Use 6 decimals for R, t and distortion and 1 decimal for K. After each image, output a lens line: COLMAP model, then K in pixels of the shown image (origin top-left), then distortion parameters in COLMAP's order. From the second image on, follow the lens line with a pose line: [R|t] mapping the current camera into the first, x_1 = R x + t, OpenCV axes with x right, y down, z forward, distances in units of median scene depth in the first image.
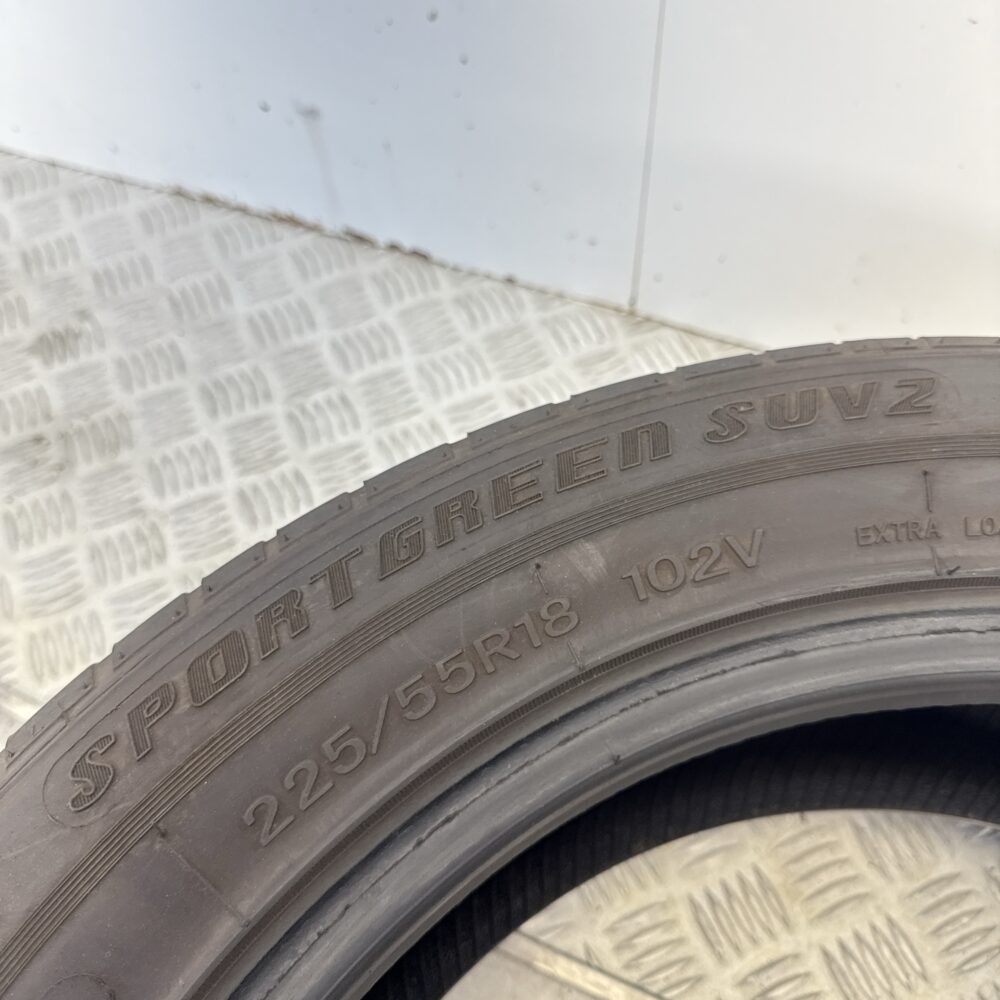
lens RADIAL K [[900.8, 0, 500.0], [0, 900.8, 500.0], [0, 0, 1]] dist [0.166195, -0.465595]
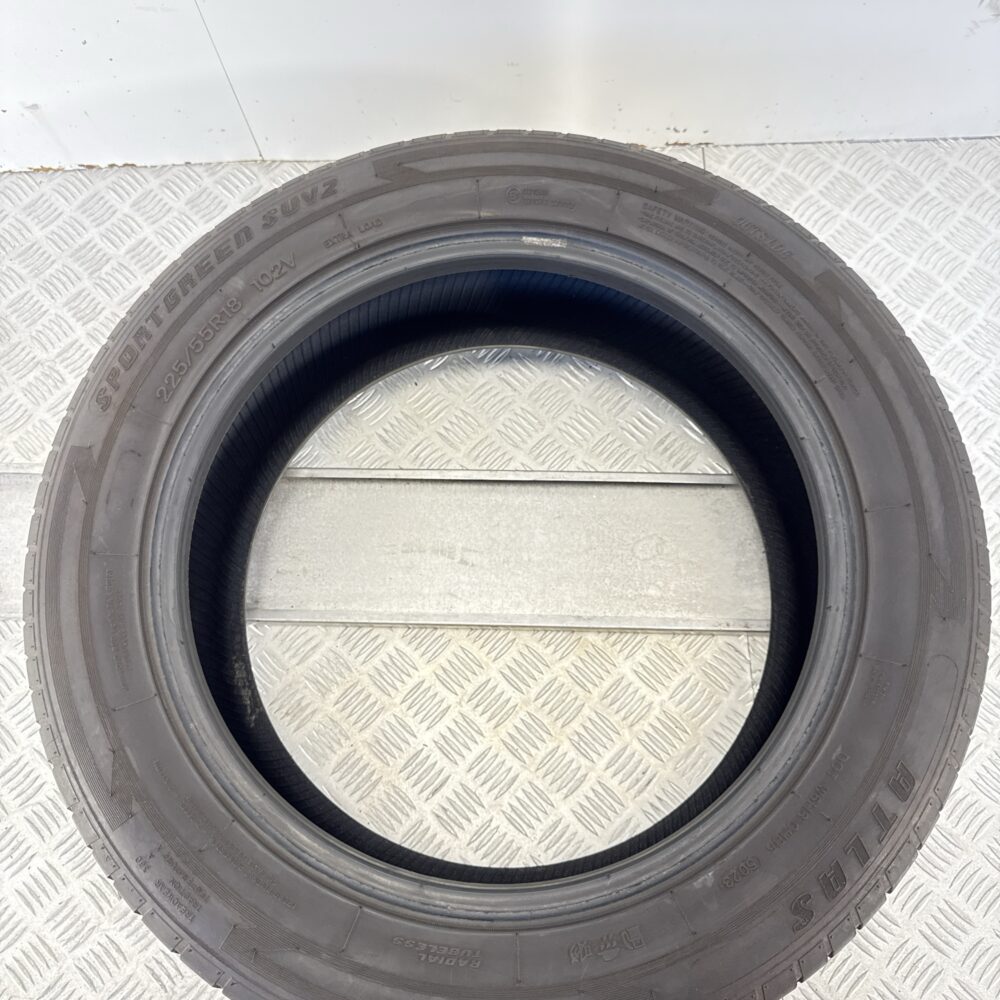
lens RADIAL K [[900.8, 0, 500.0], [0, 900.8, 500.0], [0, 0, 1]] dist [0.166195, -0.465595]
pose [[0.921629, -0.363466, 0.135990, 0.214762], [0.326314, 0.915488, 0.235374, 0.278016], [-0.210047, -0.172552, 0.962344, -2.012491]]
